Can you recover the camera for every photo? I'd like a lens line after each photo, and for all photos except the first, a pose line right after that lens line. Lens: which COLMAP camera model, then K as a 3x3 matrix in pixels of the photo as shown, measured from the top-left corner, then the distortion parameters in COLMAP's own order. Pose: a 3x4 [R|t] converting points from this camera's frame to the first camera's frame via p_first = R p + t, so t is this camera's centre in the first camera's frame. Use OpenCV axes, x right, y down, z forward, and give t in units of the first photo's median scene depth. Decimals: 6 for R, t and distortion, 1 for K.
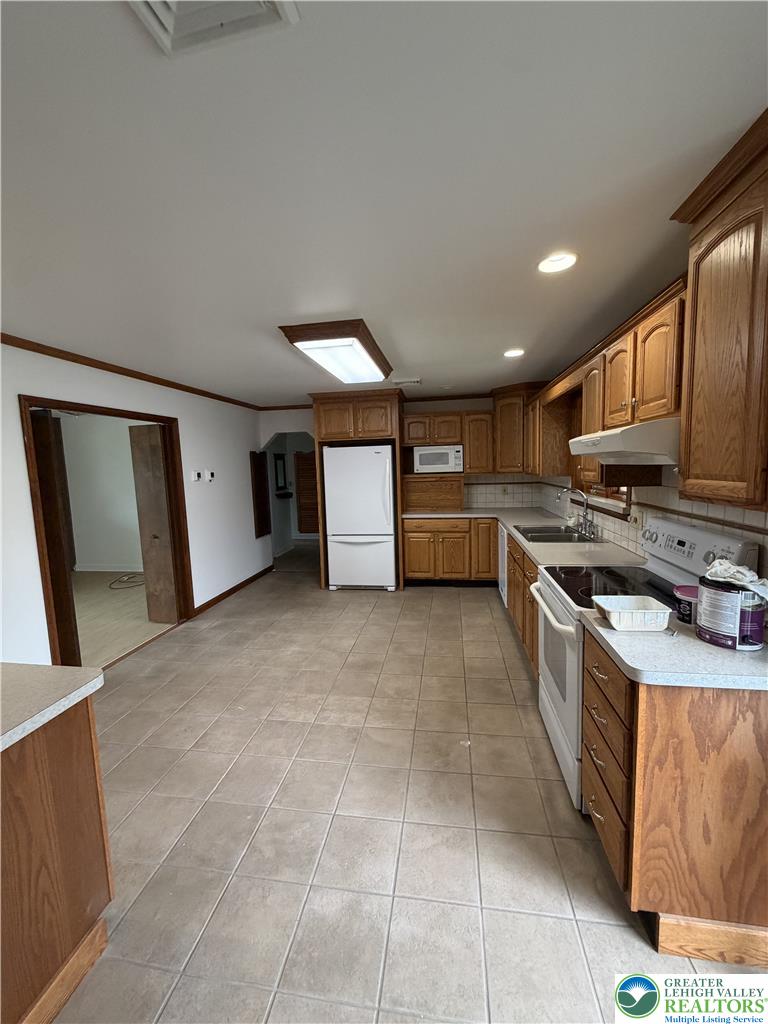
lens RADIAL K [[414.7, 0, 378.2], [0, 414.7, 512.3], [0, 0, 1]] dist [-0.000064, -0.000150]
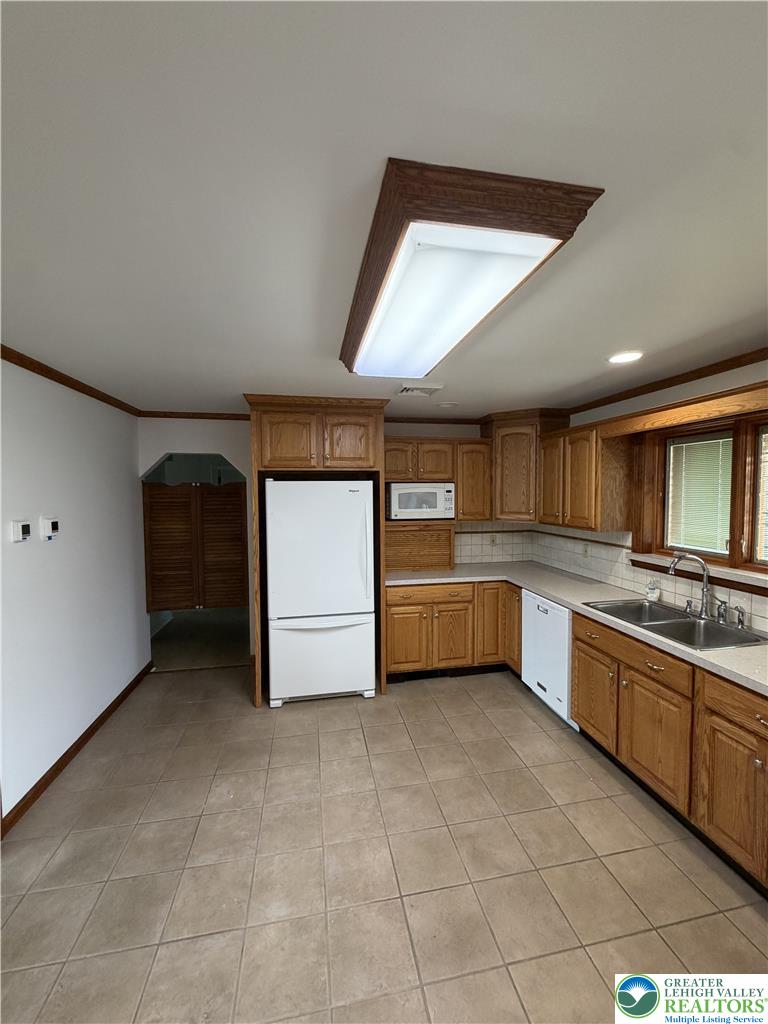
lens RADIAL K [[414.7, 0, 381.6], [0, 414.7, 509.6], [0, 0, 1]] dist [-0.000064, -0.000150]
pose [[0.937940, 0.009426, 0.346669, -0.189923], [0.016749, 0.997233, -0.072431, -0.064421], [-0.346392, 0.073742, 0.935187, 0.359095]]
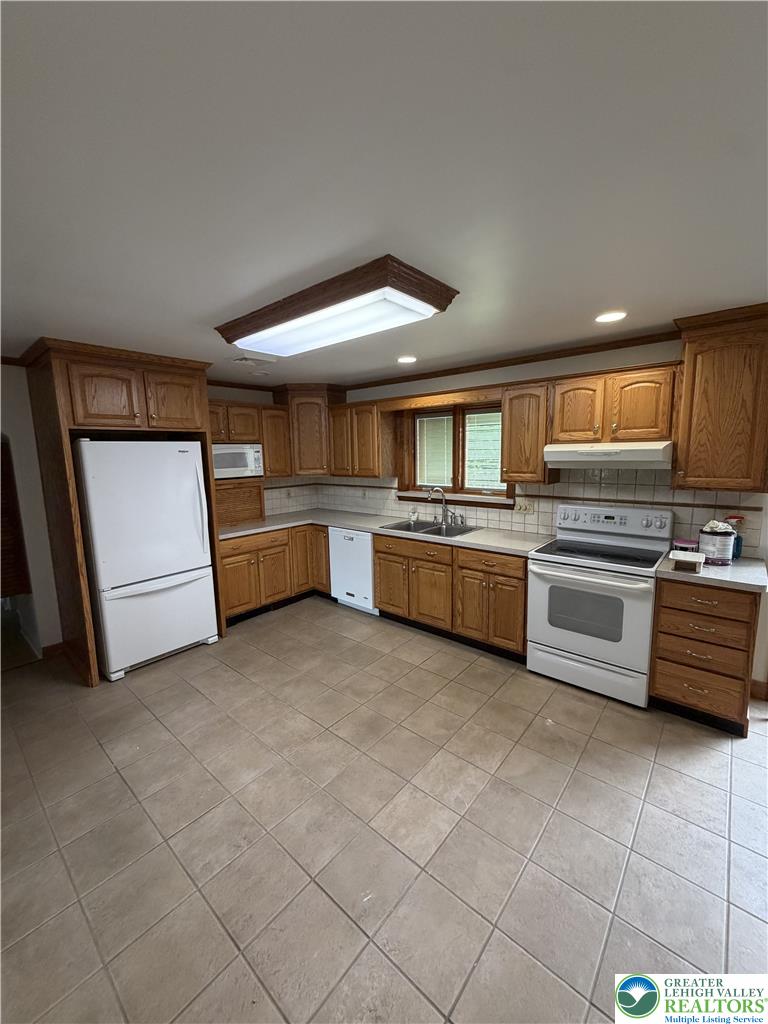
lens RADIAL K [[414.7, 0, 389.5], [0, 414.7, 511.8], [0, 0, 1]] dist [-0.000064, -0.000150]
pose [[0.508108, -0.104397, 0.854943, -0.421577], [0.101298, 0.992981, 0.061050, -0.052271], [-0.855316, 0.055584, 0.515117, 0.361198]]
